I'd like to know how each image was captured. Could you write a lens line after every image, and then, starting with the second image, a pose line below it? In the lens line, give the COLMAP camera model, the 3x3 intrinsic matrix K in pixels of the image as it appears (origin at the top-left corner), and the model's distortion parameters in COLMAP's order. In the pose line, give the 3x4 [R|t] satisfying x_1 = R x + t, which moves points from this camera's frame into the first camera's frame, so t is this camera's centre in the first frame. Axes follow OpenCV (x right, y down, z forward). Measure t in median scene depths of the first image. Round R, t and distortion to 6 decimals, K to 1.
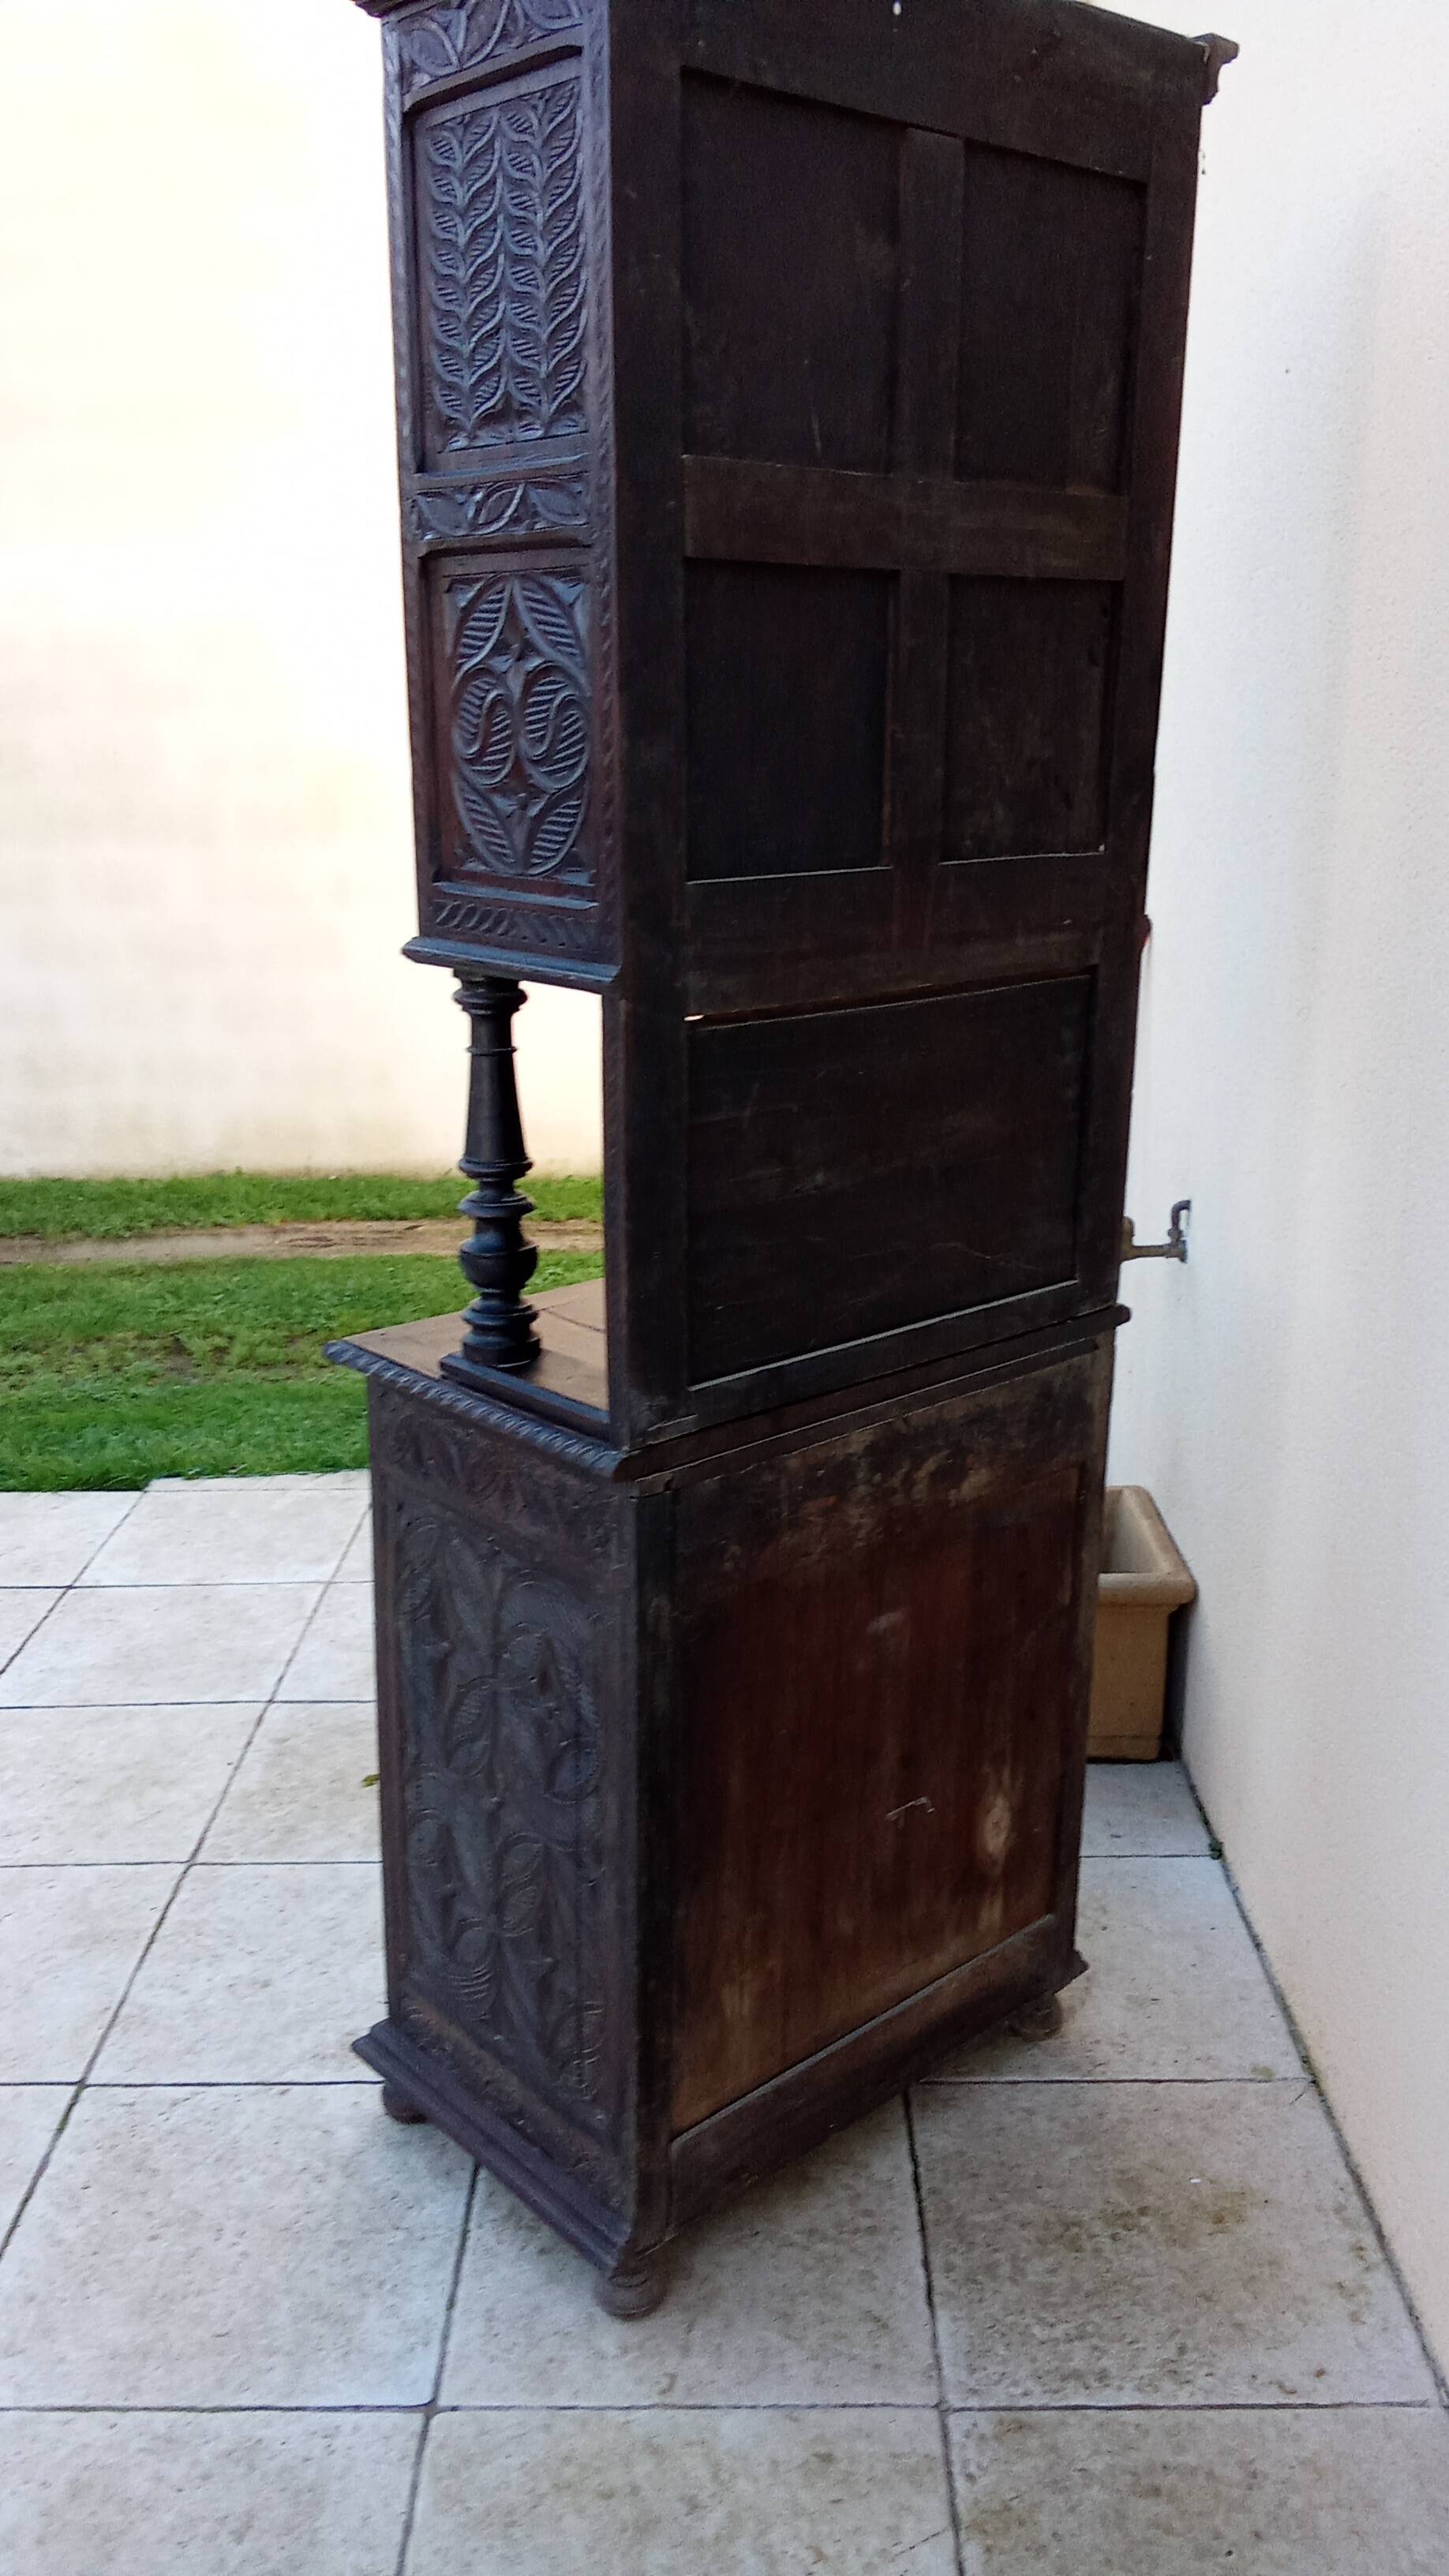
lens RADIAL K [[2002.1, 0, 733.3], [0, 2002.1, 1297.7], [0, 0, 1]] dist [0.066865, -0.112953]
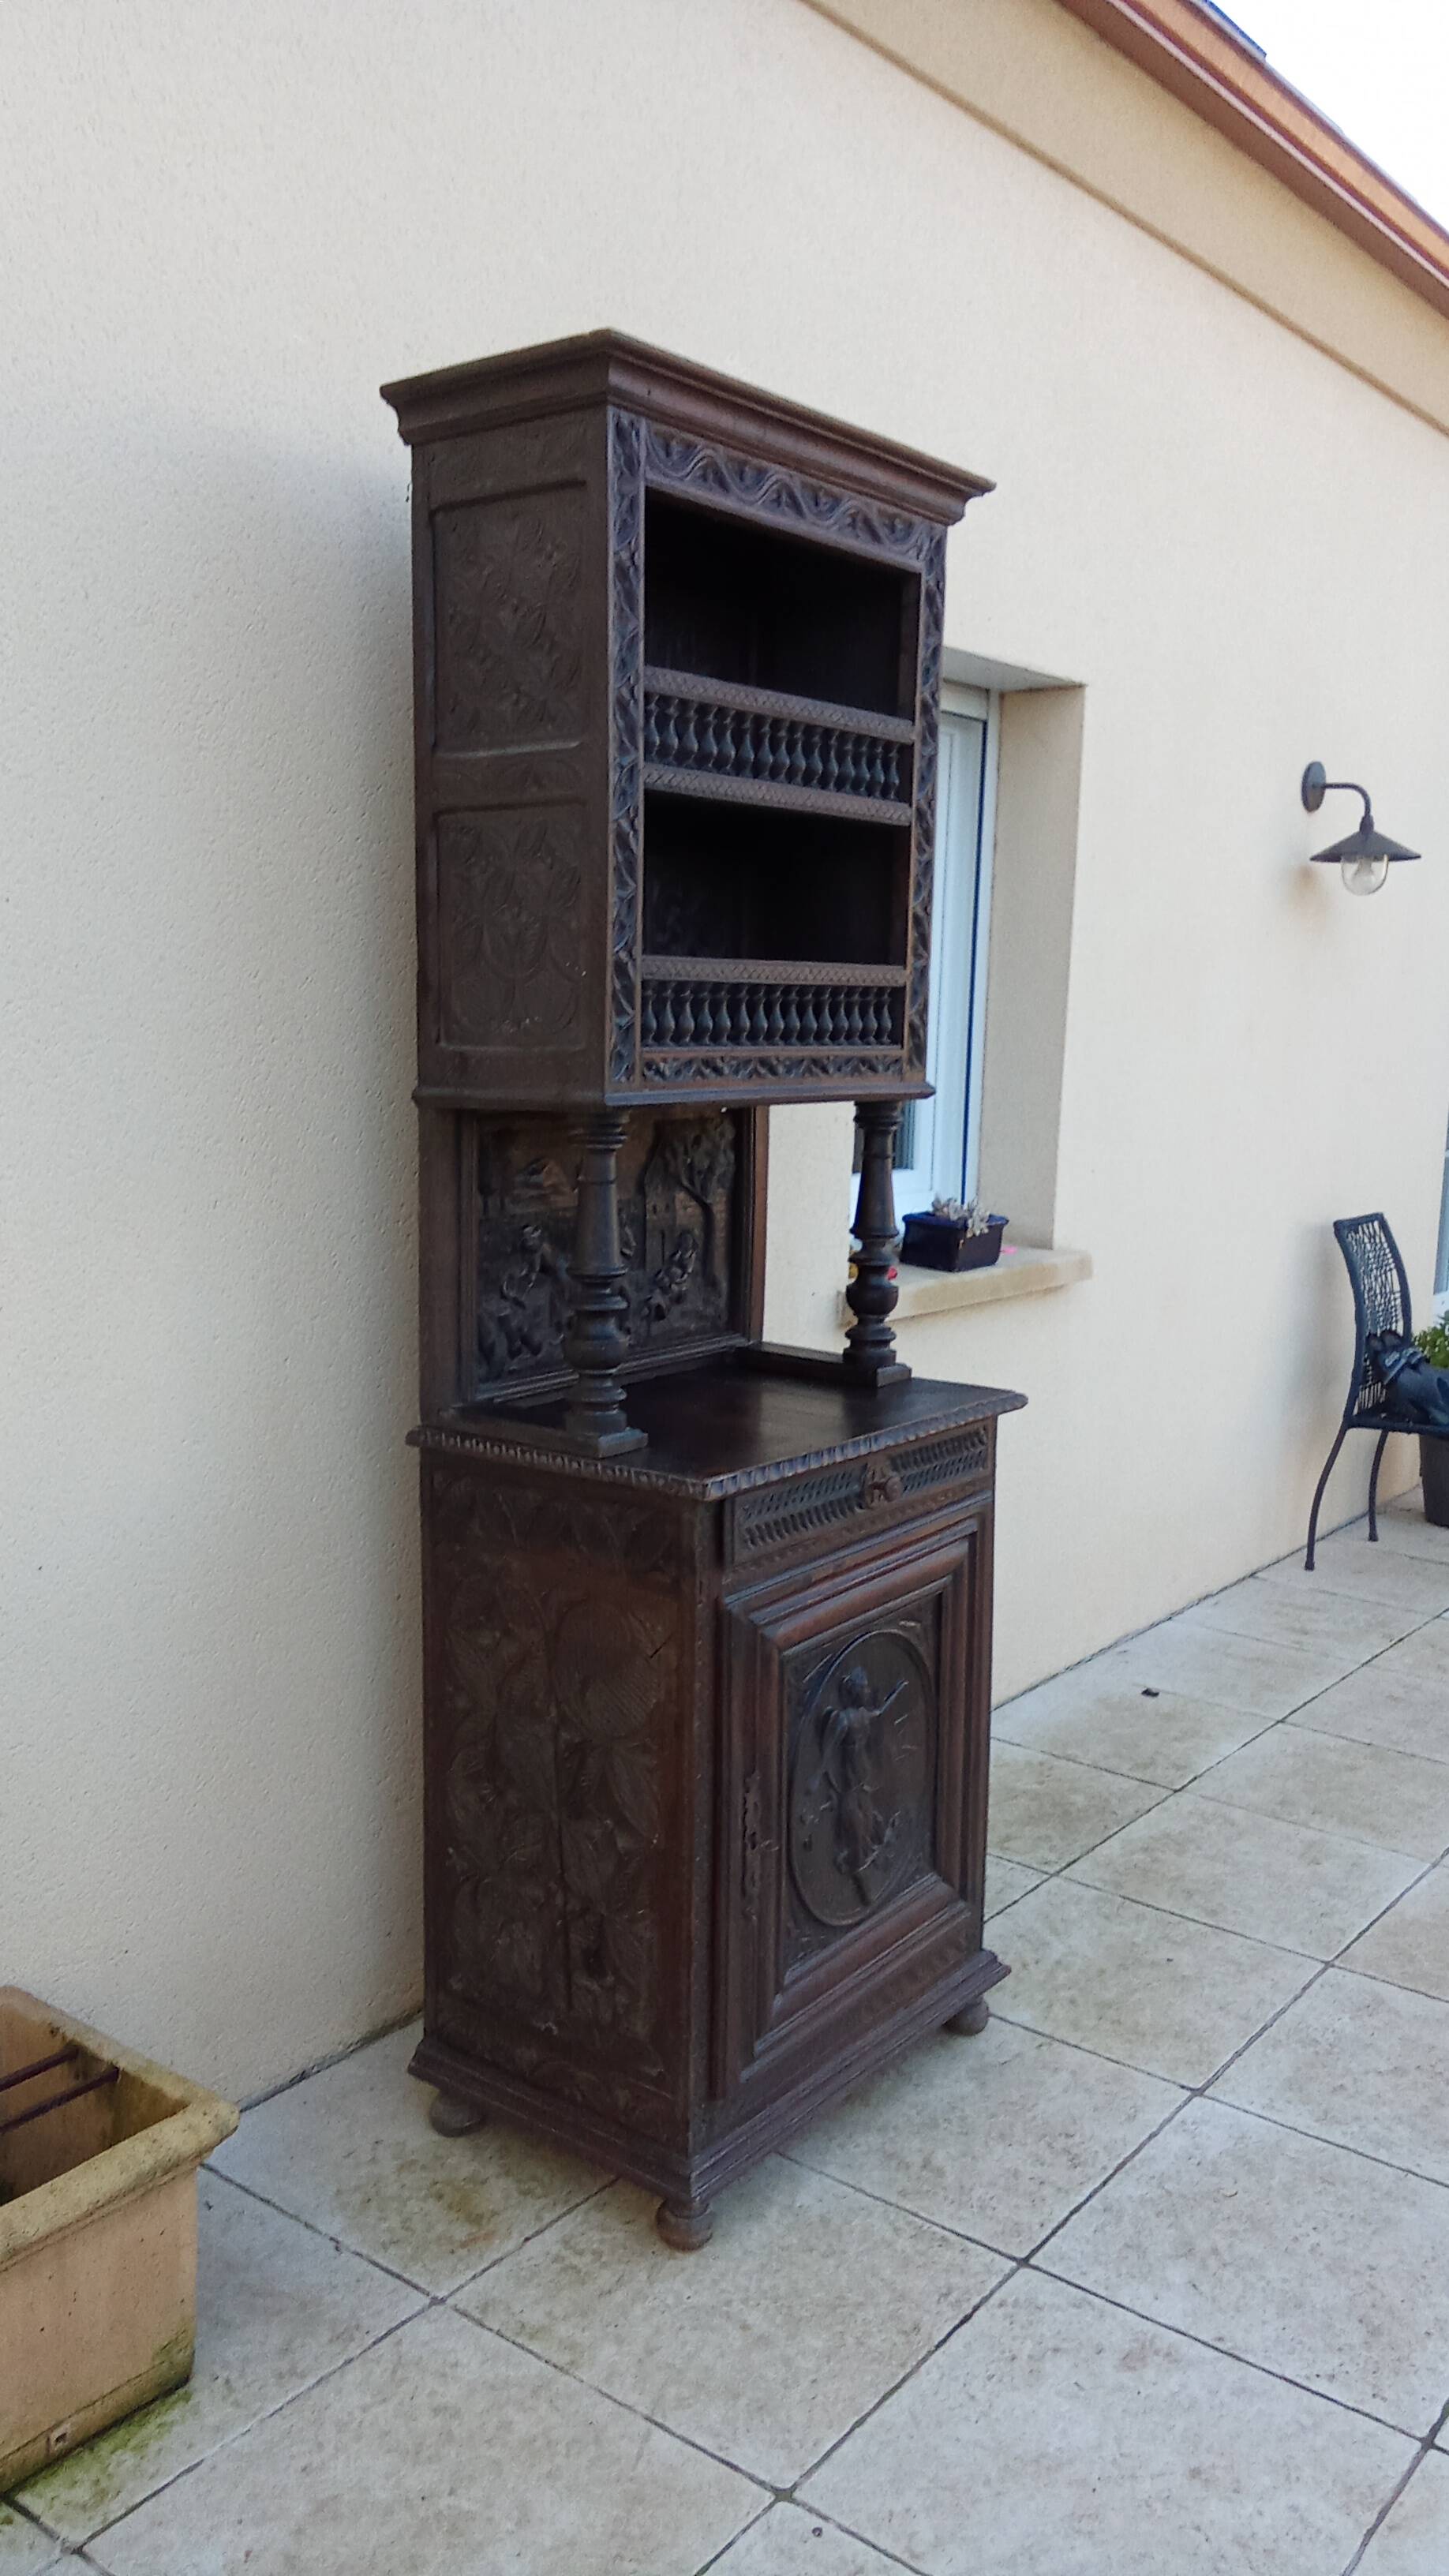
lens RADIAL K [[2021.8, 0, 737.4], [0, 2021.8, 1287.0], [0, 0, 1]] dist [0.019836, -0.003615]
pose [[-0.793119, -0.104795, 0.599984, -0.708542], [0.143766, 0.925040, 0.351614, -0.554434], [-0.591857, 0.365129, -0.718601, 2.050526]]
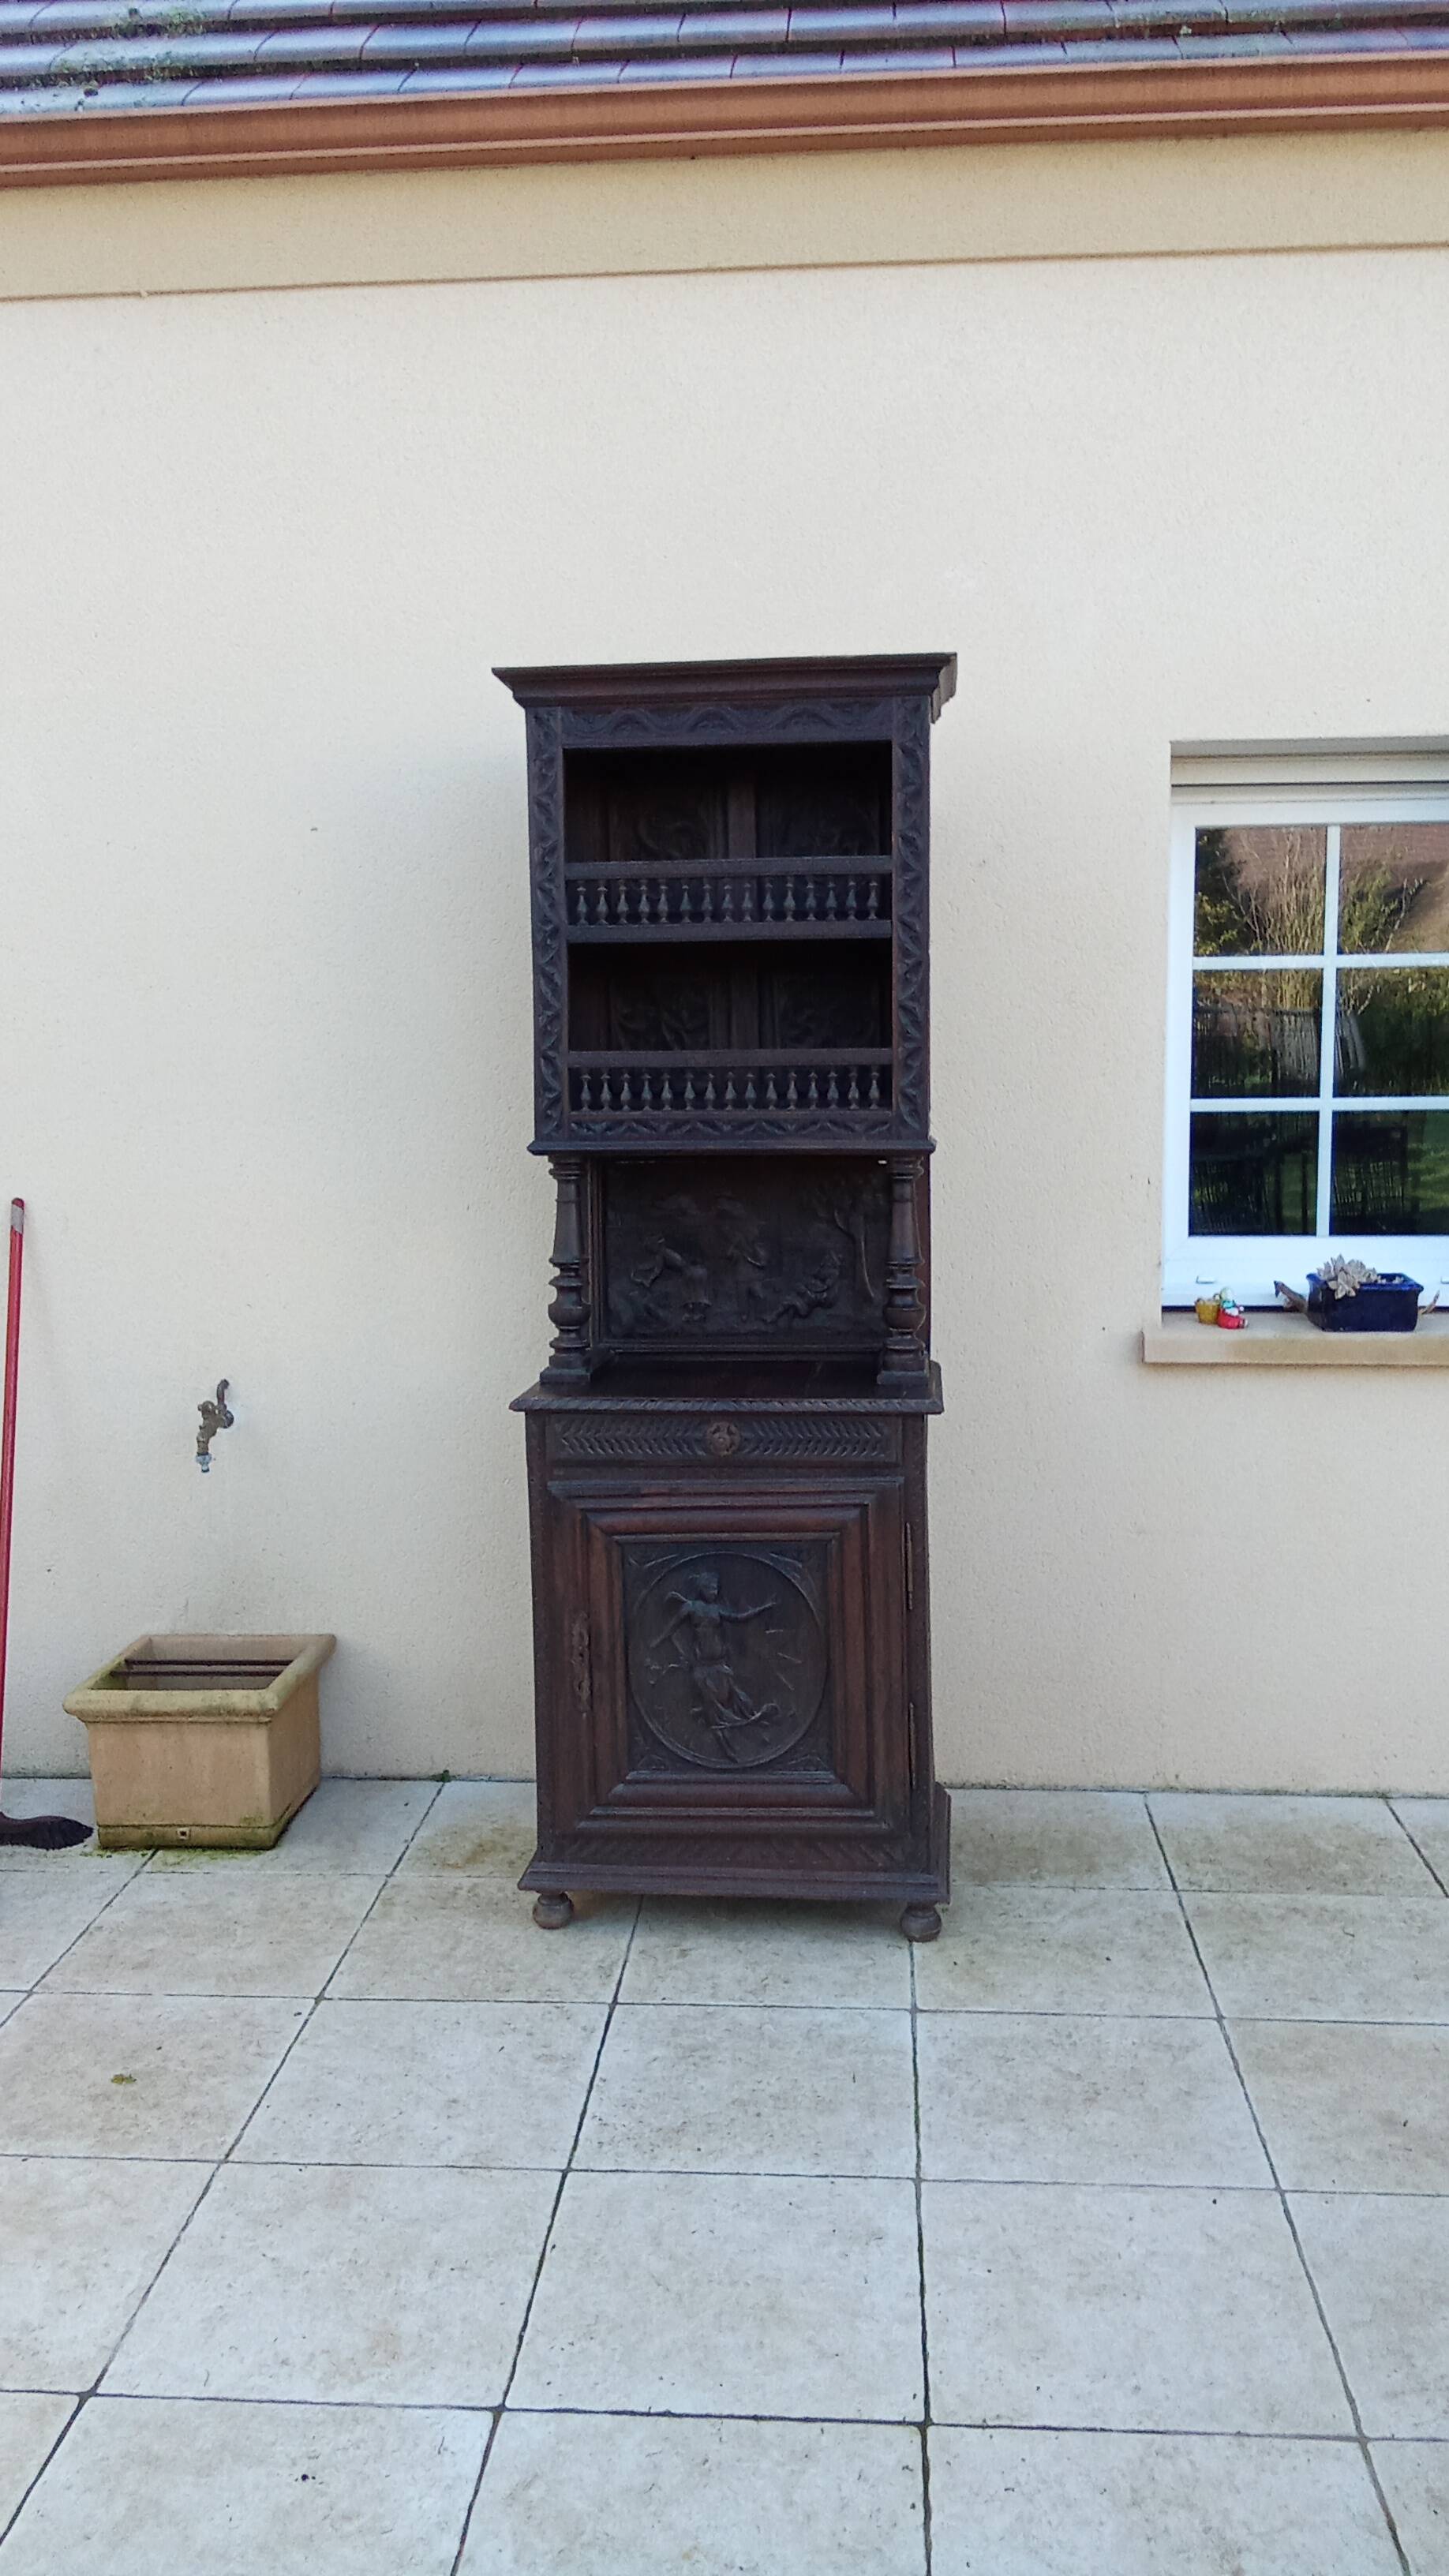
lens RADIAL K [[2035.6, 0, 776.5], [0, 2035.6, 1305.0], [0, 0, 1]] dist [0.037984, -0.004588]
pose [[0.081205, -0.116816, 0.989828, -1.772883], [0.279588, 0.955904, 0.089876, -0.208069], [-0.956680, 0.269446, 0.110284, 0.798059]]
